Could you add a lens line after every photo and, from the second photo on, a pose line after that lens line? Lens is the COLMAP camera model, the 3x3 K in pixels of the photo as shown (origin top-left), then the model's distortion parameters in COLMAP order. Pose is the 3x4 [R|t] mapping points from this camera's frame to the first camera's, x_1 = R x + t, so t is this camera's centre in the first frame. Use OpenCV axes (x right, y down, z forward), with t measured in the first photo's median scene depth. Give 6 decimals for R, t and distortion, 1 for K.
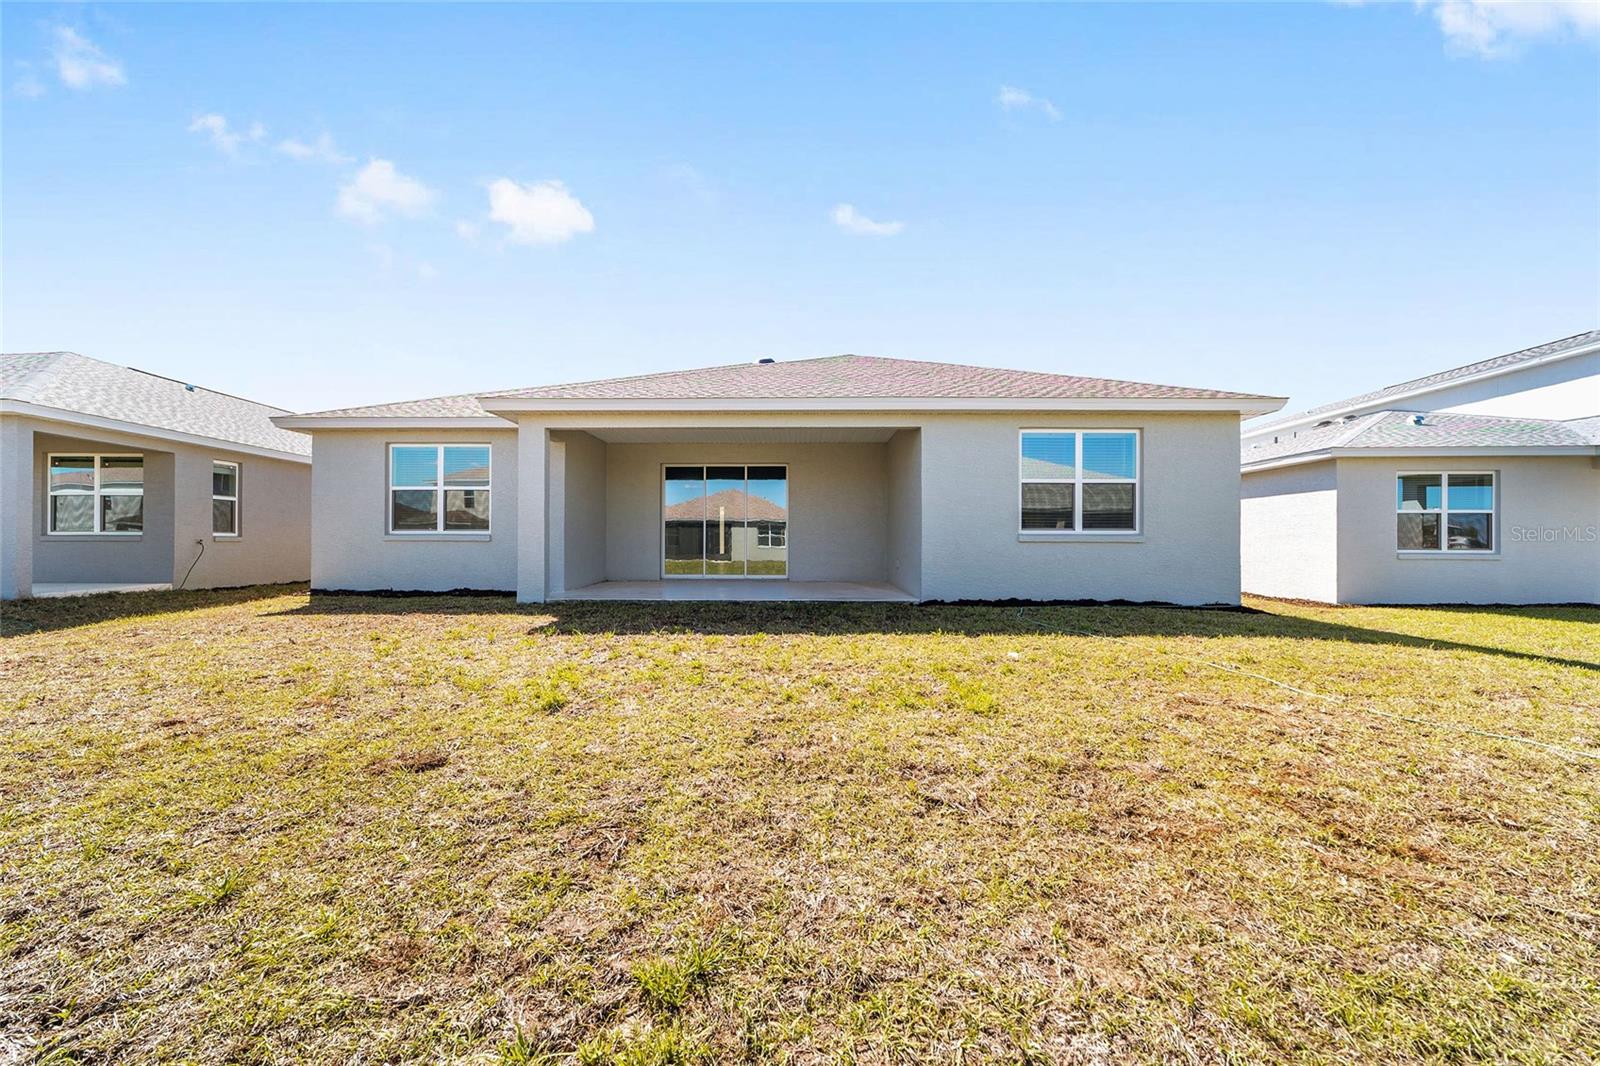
lens RADIAL K [[612.1, 0, 807.4], [0, 612.1, 547.3], [0, 0, 1]] dist [-0.013827, 0.007334]
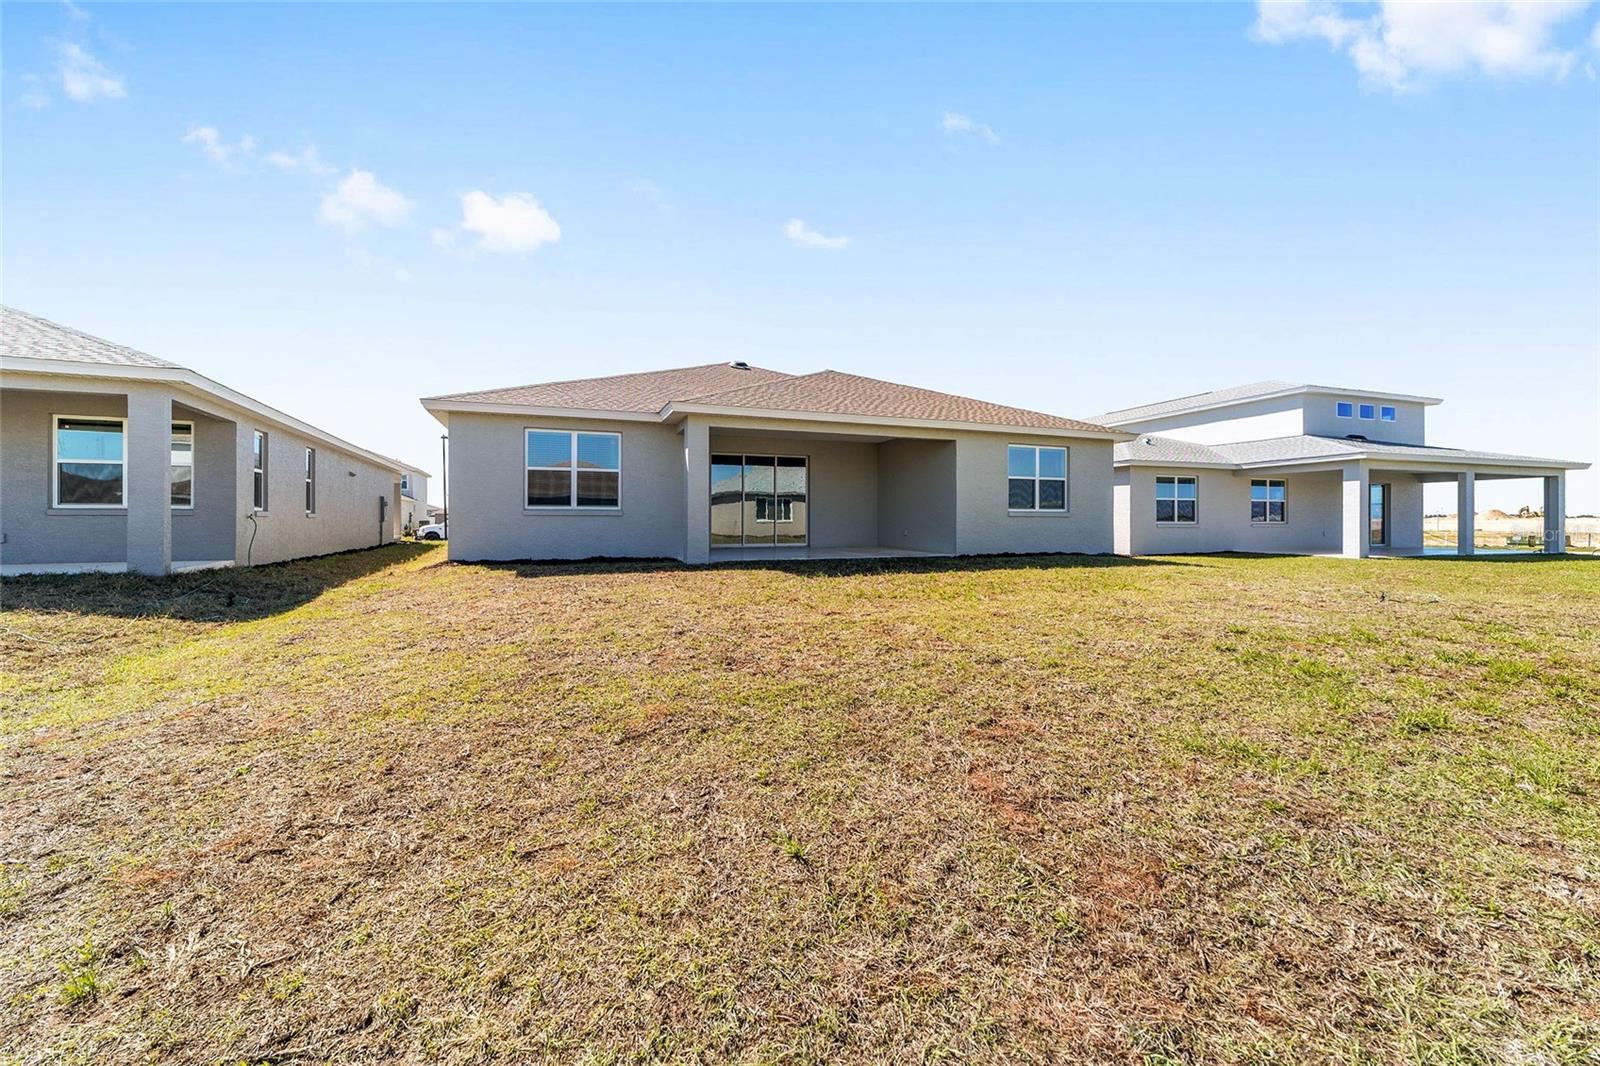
lens RADIAL K [[612.1, 0, 784.8], [0, 612.1, 521.1], [0, 0, 1]] dist [-0.013827, 0.007334]
pose [[0.932589, -0.002413, 0.360931, -0.650466], [0.004217, 0.999982, -0.004211, 0.007377], [-0.360914, 0.005450, 0.932583, -0.216962]]
